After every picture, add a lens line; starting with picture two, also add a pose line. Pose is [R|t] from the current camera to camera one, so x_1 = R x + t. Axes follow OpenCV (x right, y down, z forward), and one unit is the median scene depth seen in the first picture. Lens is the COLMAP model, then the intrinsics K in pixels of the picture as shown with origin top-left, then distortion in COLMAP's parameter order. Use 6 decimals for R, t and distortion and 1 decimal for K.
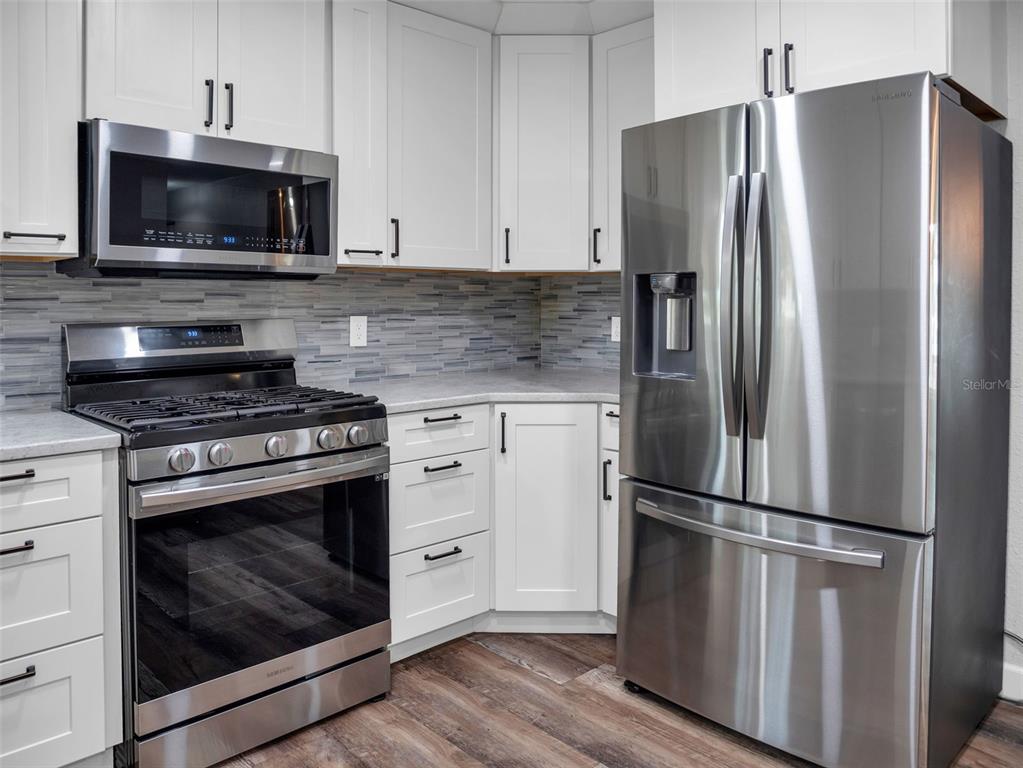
lens RADIAL K [[766.6, 0, 498.4], [0, 766.6, 298.6], [0, 0, 1]] dist [-0.035198, 0.006445]
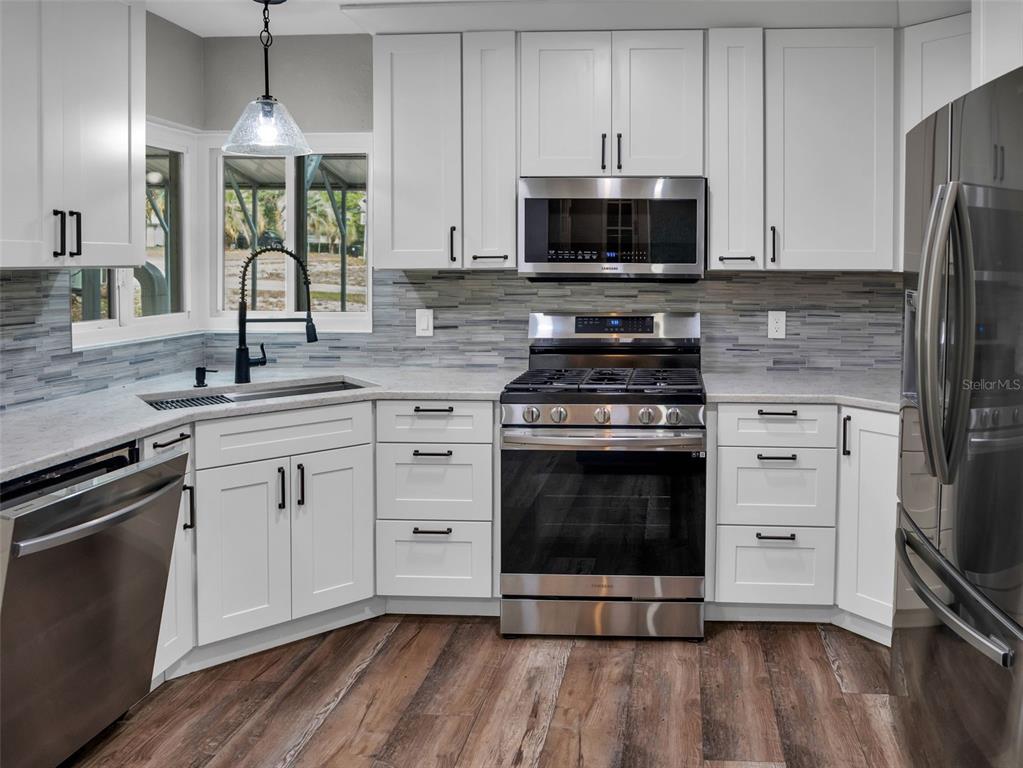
lens RADIAL K [[770.1, 0, 644.5], [0, 770.1, 266.9], [0, 0, 1]] dist [-0.021753, -0.001221]
pose [[0.698817, 0.007844, -0.715257, 0.578916], [-0.002121, 0.999958, 0.008894, -0.061252], [0.715297, -0.004698, 0.698805, 0.099684]]
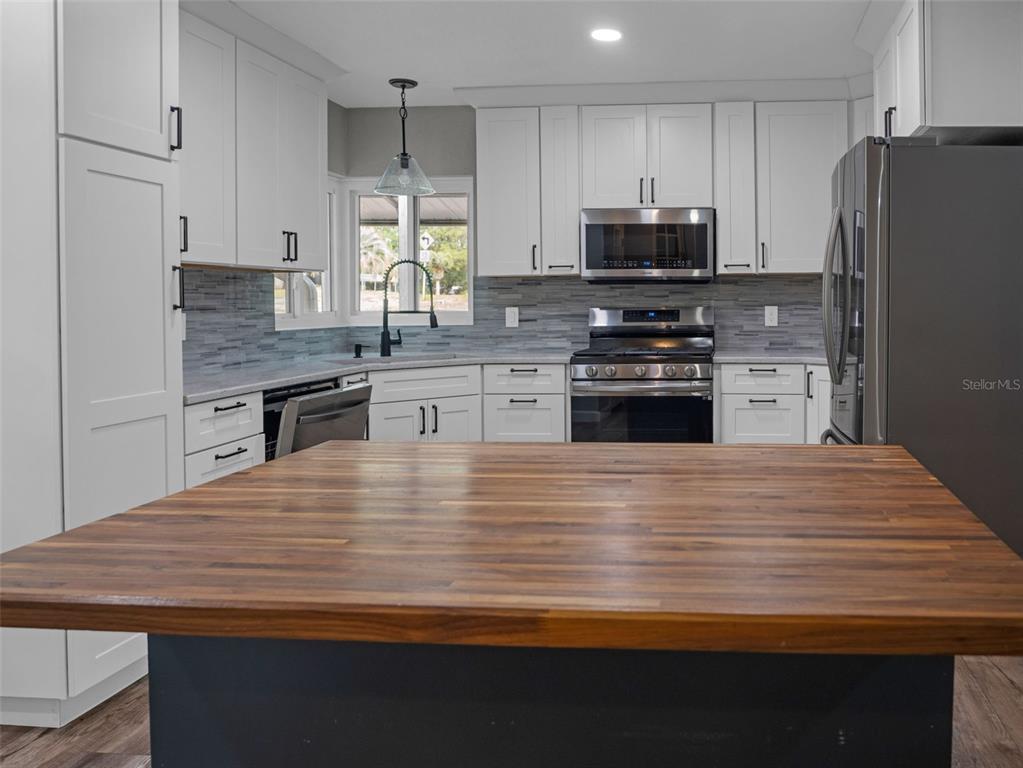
lens RADIAL K [[790.7, 0, 686.9], [0, 790.7, 291.5], [0, 0, 1]] dist [0.003977, 0.003274]
pose [[0.684400, -0.011042, -0.729023, 1.009898], [0.005525, 0.999935, -0.009959, 0.010675], [0.729086, 0.002788, 0.684417, -0.225083]]
